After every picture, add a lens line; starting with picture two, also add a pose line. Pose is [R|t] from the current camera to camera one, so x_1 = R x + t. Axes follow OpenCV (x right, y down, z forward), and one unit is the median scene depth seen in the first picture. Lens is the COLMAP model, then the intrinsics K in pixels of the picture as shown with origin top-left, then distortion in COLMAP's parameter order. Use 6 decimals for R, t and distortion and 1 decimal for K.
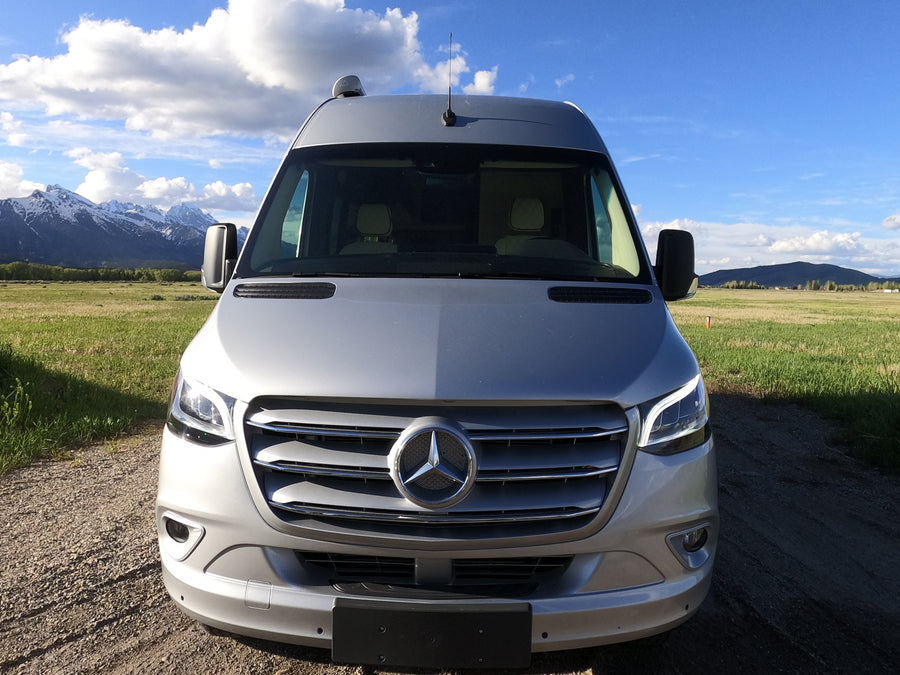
lens RADIAL K [[611.2, 0, 444.8], [0, 611.2, 332.7], [0, 0, 1]] dist [0.005195, 0.001389]
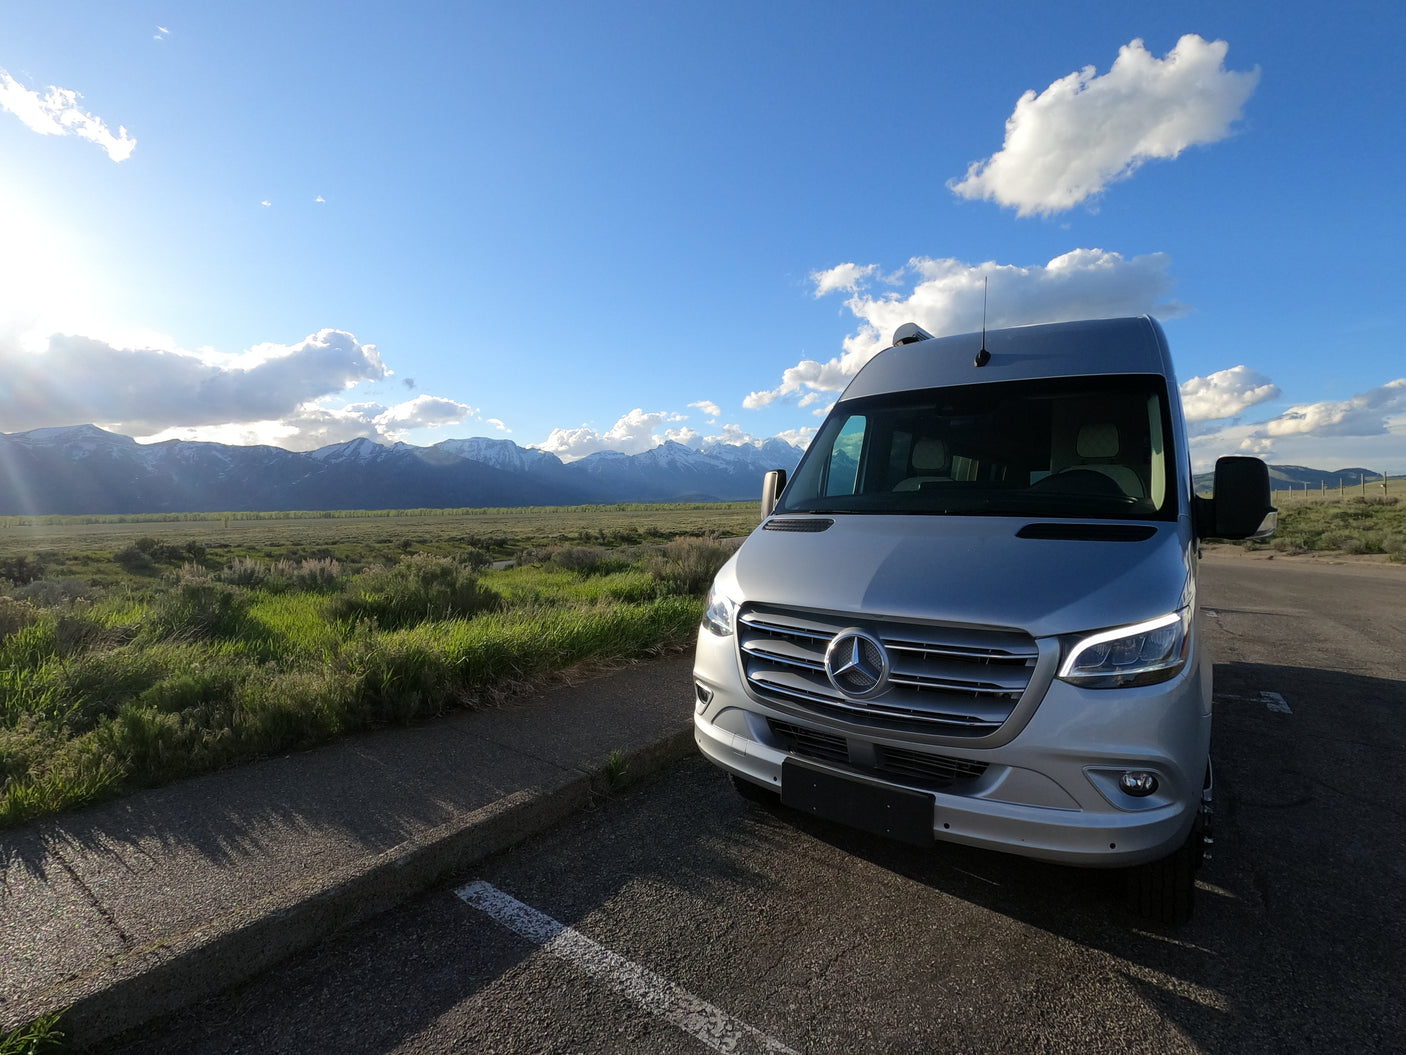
lens RADIAL K [[668.1, 0, 703.0], [0, 668.1, 527.5], [0, 0, 1]] dist [0.000303, -0.000720]
pose [[0.826145, 0.010259, -0.563364, 0.339943], [-0.042055, 0.998168, -0.043494, 0.003829], [0.561886, 0.059624, 0.825063, -0.233372]]
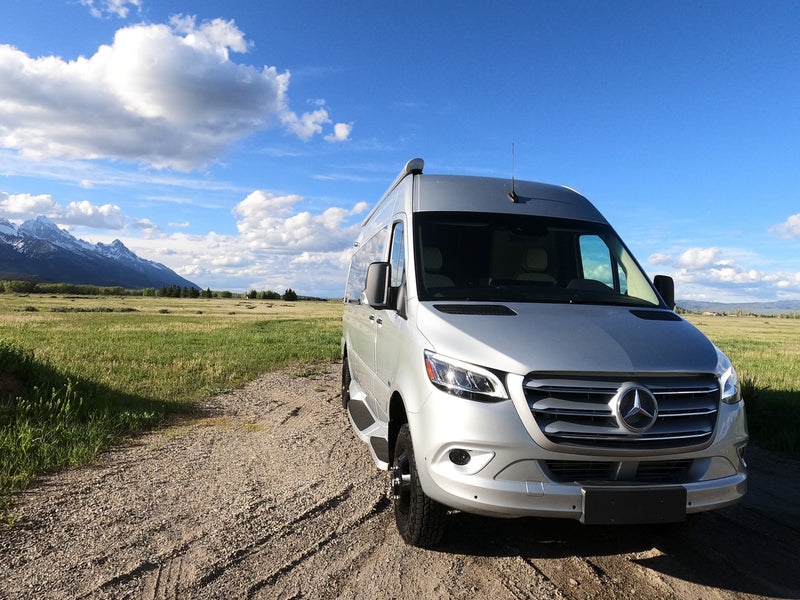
lens RADIAL K [[537.2, 0, 400.0], [0, 537.2, 300.0], [0, 0, 1]] dist [0.006561, 0.003117]
pose [[0.981414, 0.021986, 0.190639, -0.691595], [-0.005927, 0.996414, -0.084403, 0.023996], [-0.191811, 0.081704, 0.978025, -0.307561]]
